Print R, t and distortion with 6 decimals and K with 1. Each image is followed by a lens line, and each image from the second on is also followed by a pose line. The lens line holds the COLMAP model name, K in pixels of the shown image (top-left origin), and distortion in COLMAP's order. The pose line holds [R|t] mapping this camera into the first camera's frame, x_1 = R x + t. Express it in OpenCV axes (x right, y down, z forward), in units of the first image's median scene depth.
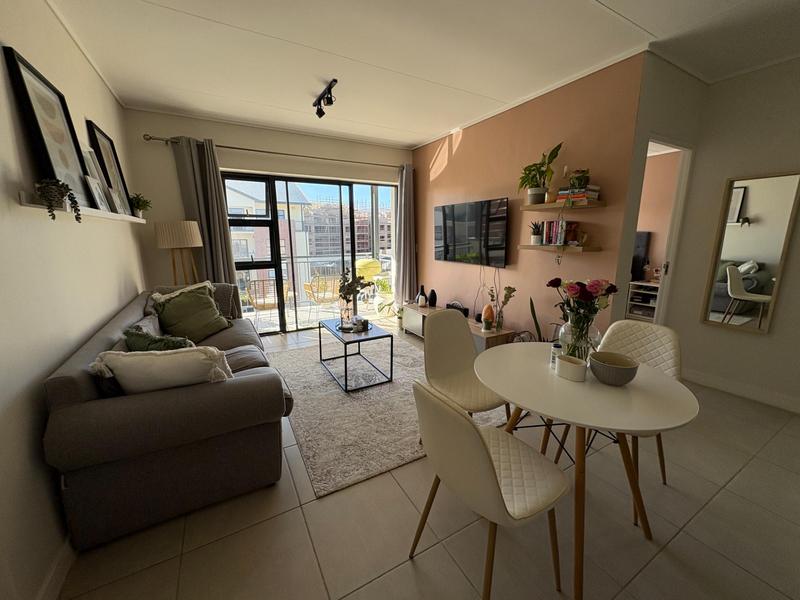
lens RADIAL K [[317.7, 0, 399.6], [0, 317.7, 298.8], [0, 0, 1]] dist [-0.000082, -0.000070]
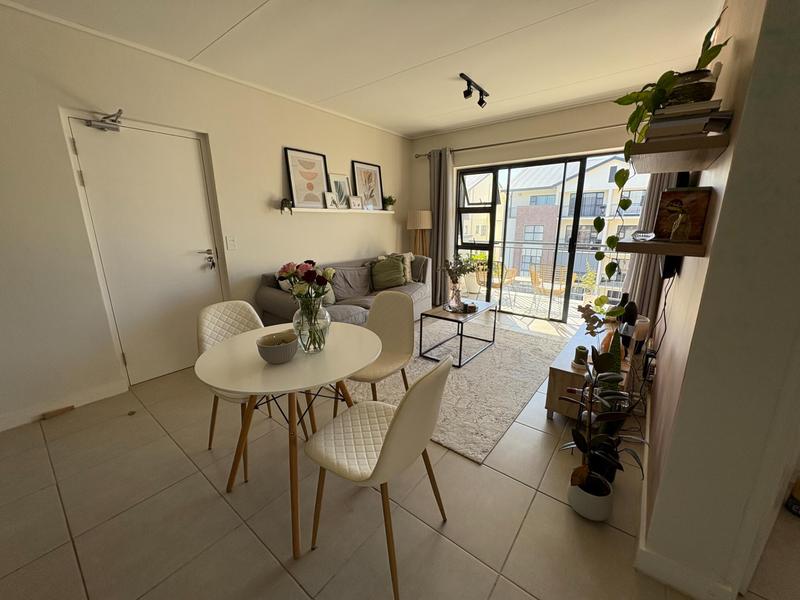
lens RADIAL K [[317.7, 0, 399.6], [0, 317.7, 298.8], [0, 0, 1]] dist [-0.000082, -0.000070]
pose [[0.376743, 0.218547, -0.900167, 0.554669], [-0.182080, 0.970283, 0.159365, -0.055948], [0.908246, 0.103863, 0.405341, 0.298421]]
